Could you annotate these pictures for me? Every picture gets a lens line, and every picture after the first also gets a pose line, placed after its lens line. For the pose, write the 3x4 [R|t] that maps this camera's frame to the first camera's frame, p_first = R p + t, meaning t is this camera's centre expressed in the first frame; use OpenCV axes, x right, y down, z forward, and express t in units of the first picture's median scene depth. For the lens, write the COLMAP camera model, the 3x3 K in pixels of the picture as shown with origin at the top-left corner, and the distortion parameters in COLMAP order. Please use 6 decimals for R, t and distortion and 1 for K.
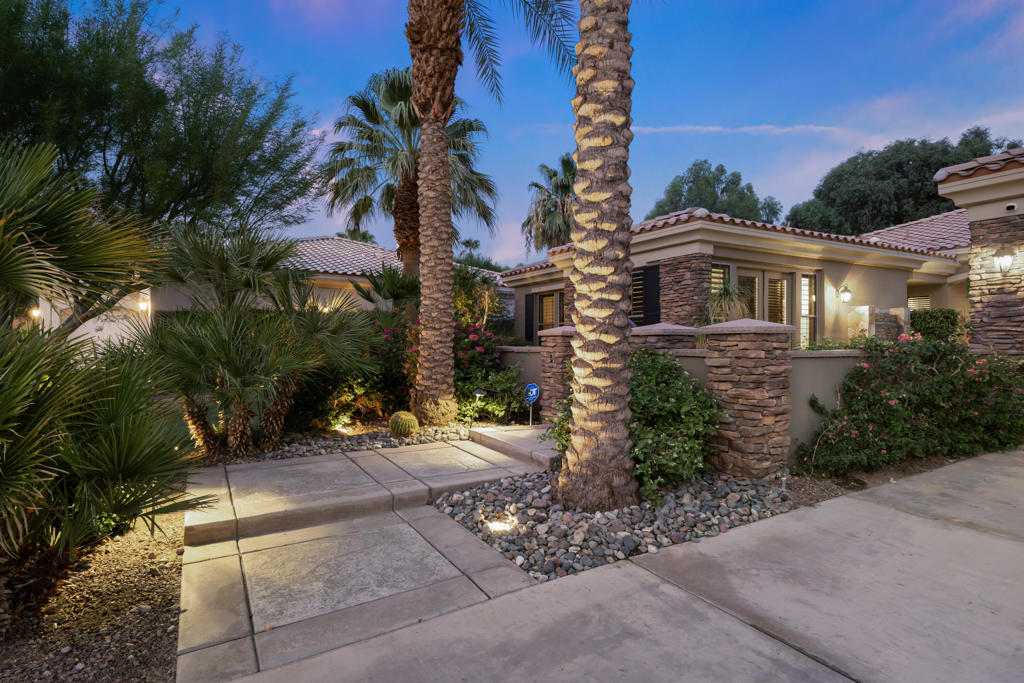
lens RADIAL K [[552.2, 0, 513.3], [0, 552.2, 345.2], [0, 0, 1]] dist [0.002119, 0.000105]
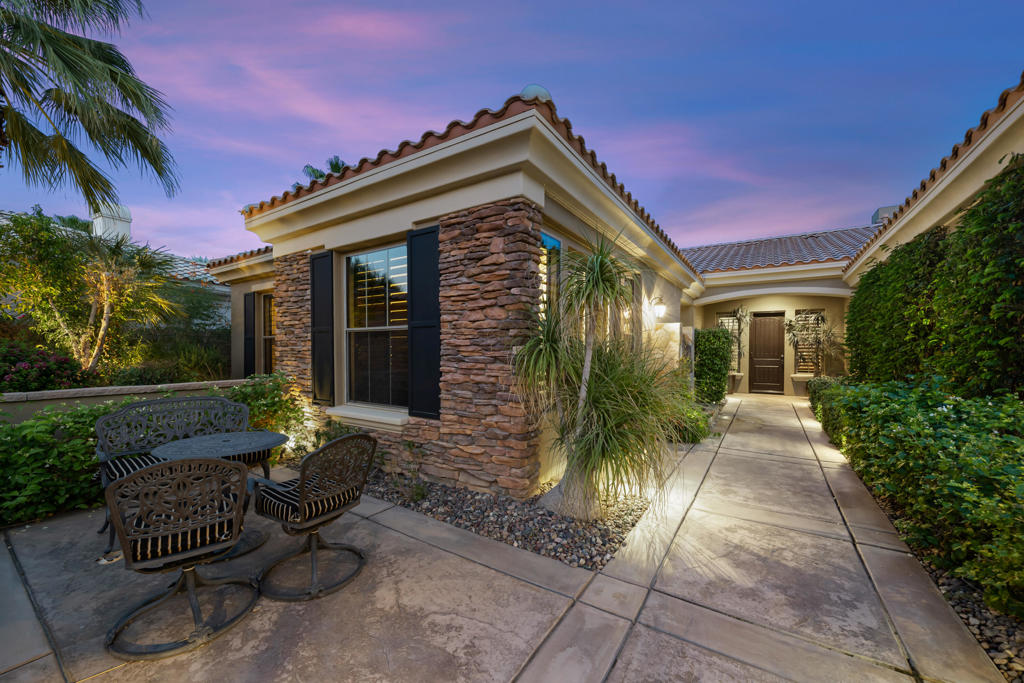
lens RADIAL K [[392.5, 0, 510.3], [0, 392.5, 356.2], [0, 0, 1]] dist [-0.001293, -0.000118]
pose [[0.896972, -0.005522, 0.442052, 0.171615], [-0.000505, 0.999909, 0.013515, -0.033477], [-0.442086, -0.012346, 0.896888, 0.676827]]
